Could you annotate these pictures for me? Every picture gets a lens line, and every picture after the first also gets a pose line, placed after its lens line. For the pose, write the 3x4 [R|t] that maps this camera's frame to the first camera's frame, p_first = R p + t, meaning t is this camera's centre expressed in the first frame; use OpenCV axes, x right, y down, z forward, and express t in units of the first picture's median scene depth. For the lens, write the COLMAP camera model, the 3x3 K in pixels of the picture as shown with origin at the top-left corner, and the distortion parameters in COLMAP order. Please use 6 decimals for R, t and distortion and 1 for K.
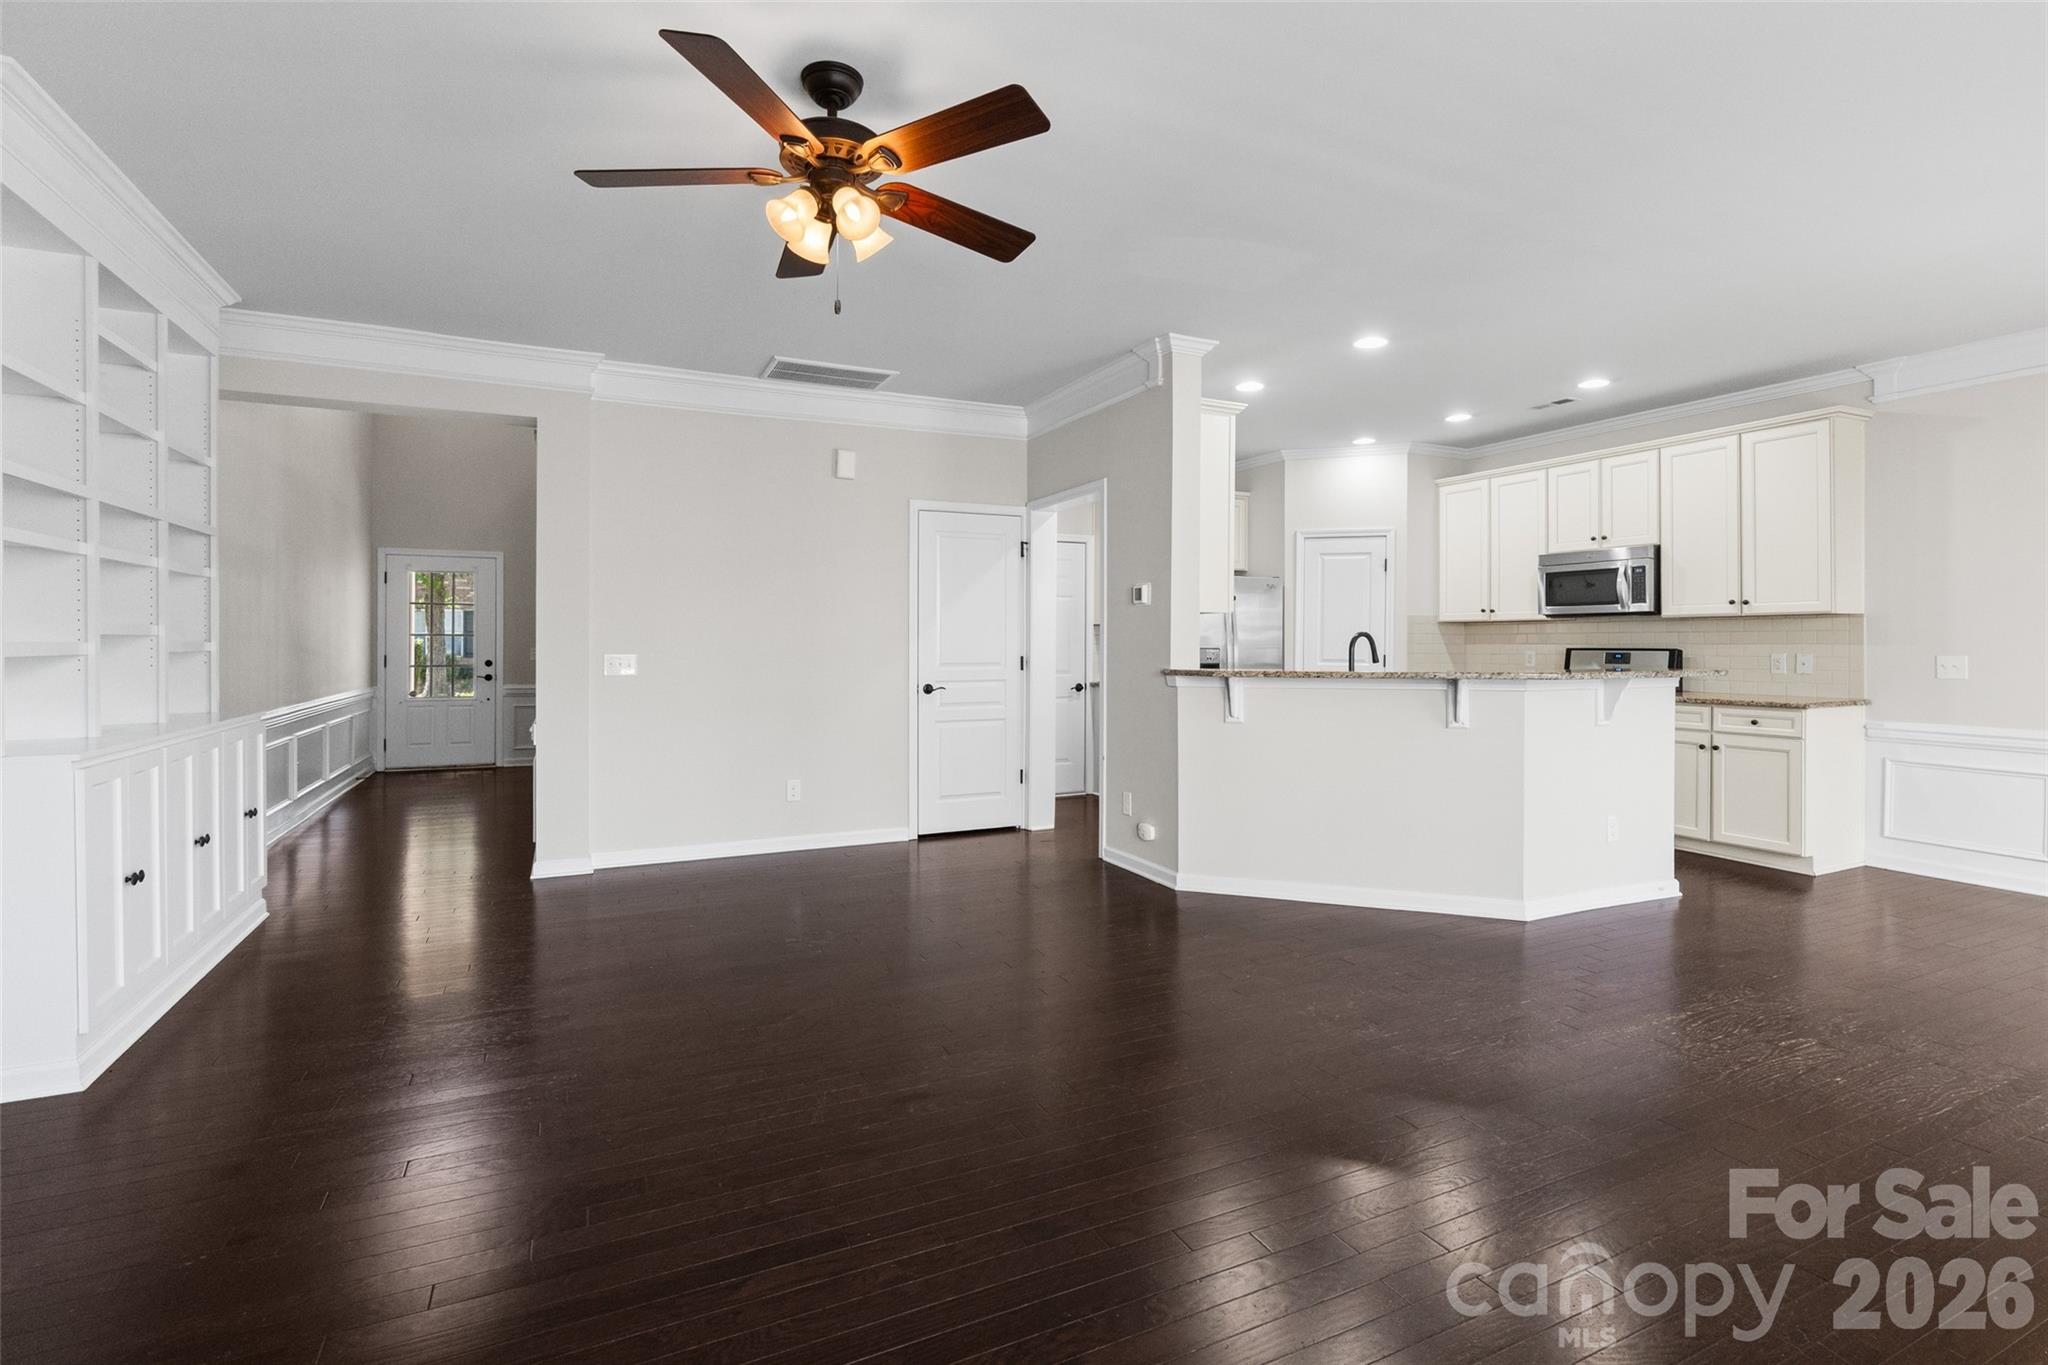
lens RADIAL K [[963.8, 0, 1037.9], [0, 963.8, 646.7], [0, 0, 1]] dist [-0.001007, 0.000660]
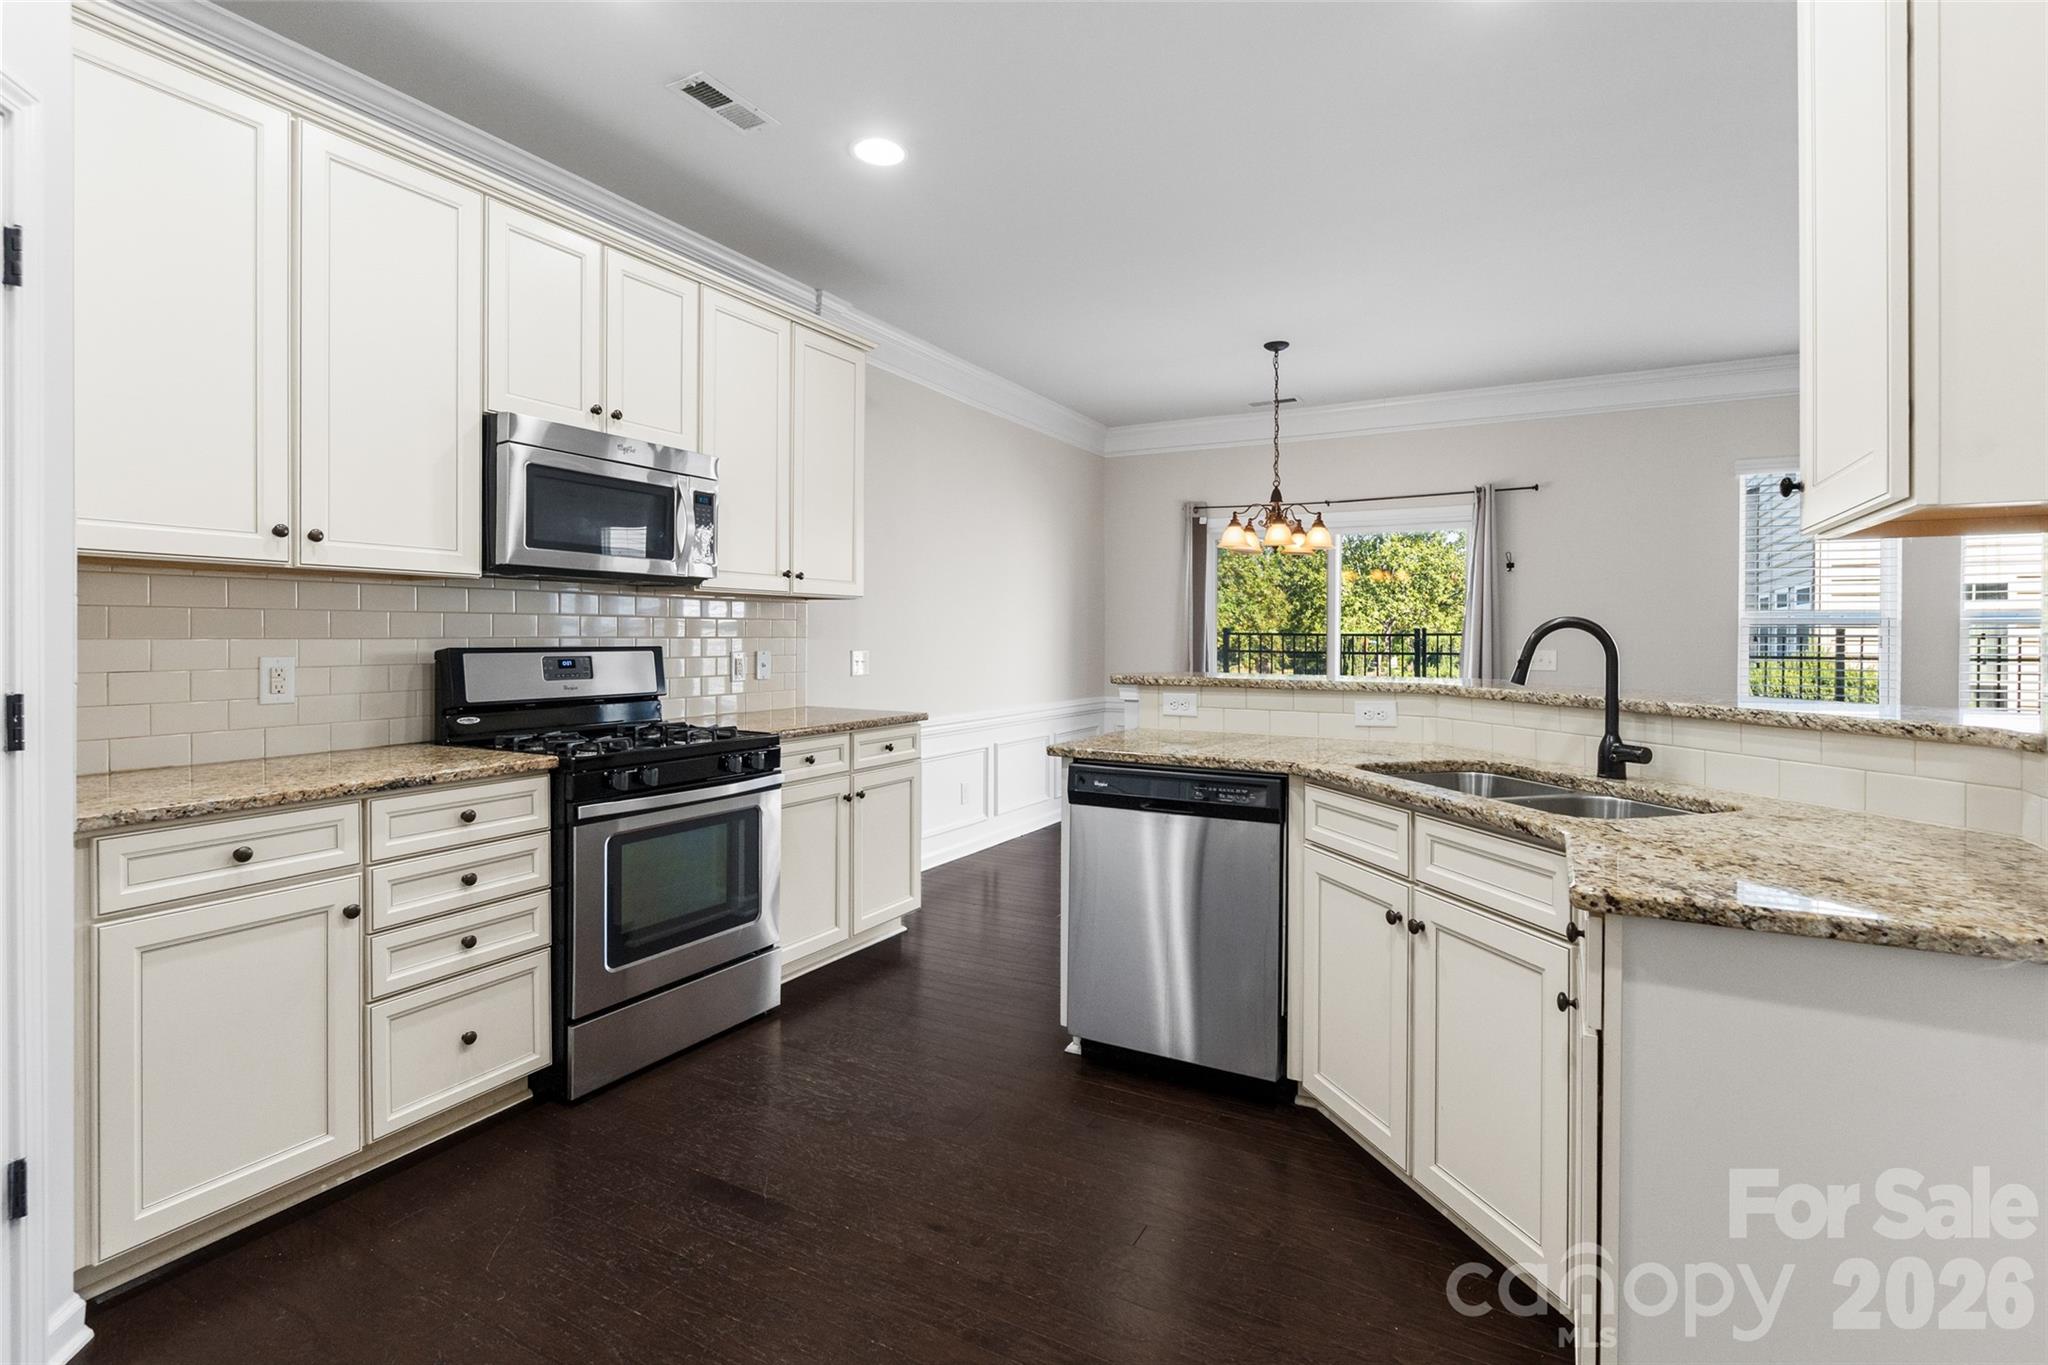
lens RADIAL K [[963.8, 0, 1008.0], [0, 963.8, 640.6], [0, 0, 1]] dist [-0.001007, 0.000660]
pose [[-0.560645, -0.007068, 0.828026, 0.100943], [-0.000750, 0.999967, 0.008028, -0.006452], [-0.828056, 0.003880, -0.560632, 1.281122]]
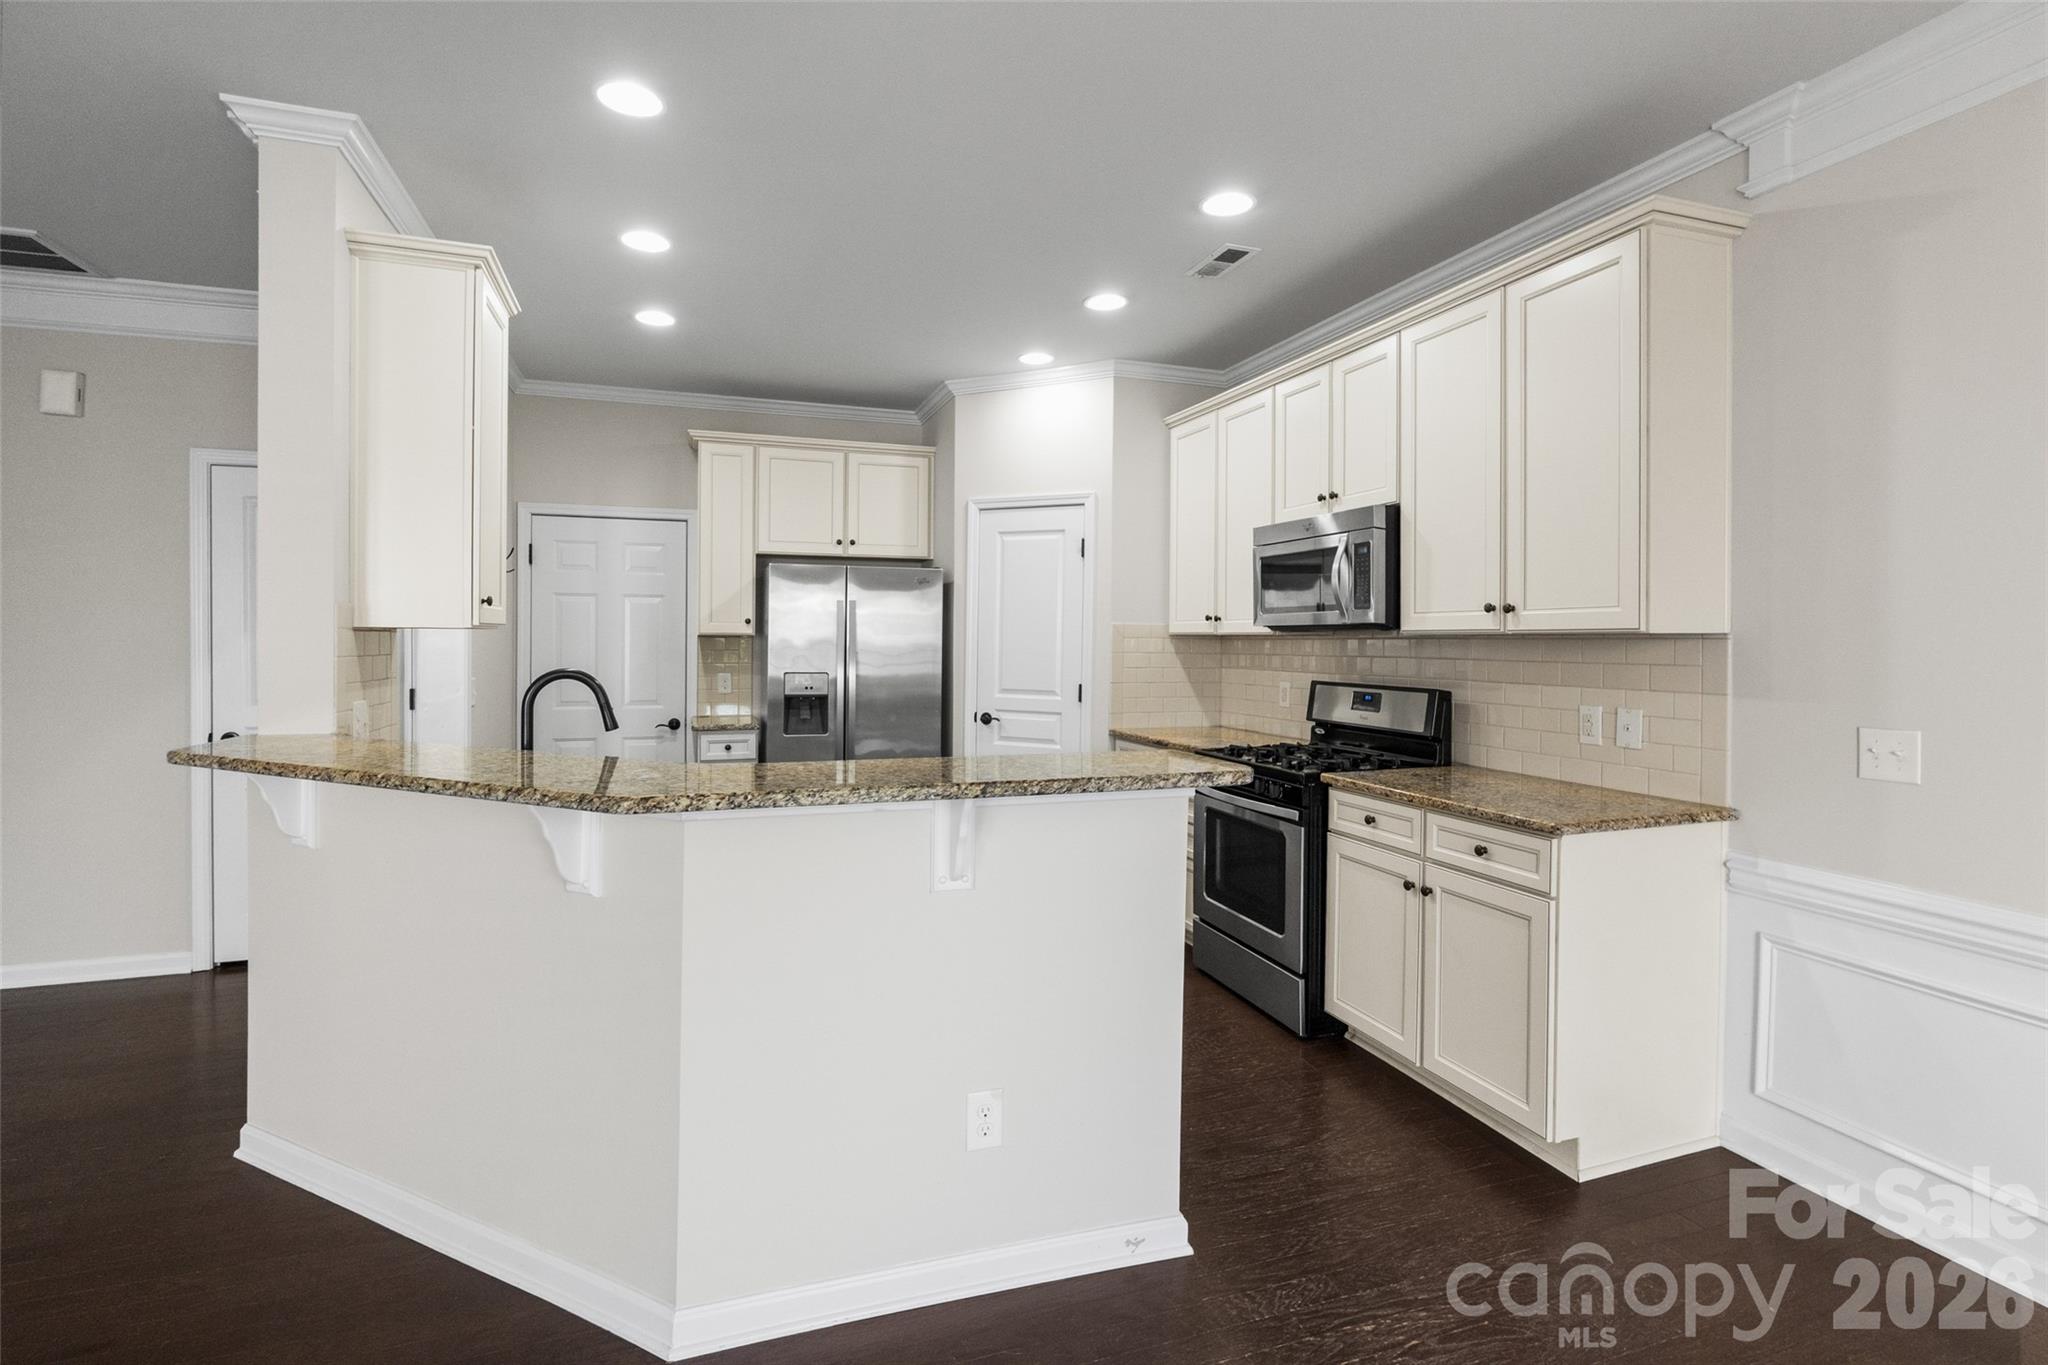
lens RADIAL K [[963.8, 0, 1037.2], [0, 963.8, 653.3], [0, 0, 1]] dist [-0.001007, 0.000660]
pose [[0.993118, 0.006901, -0.116918, 0.554684], [-0.005707, 0.999928, 0.010548, -0.026705], [0.116983, -0.009808, 0.993086, 0.462640]]
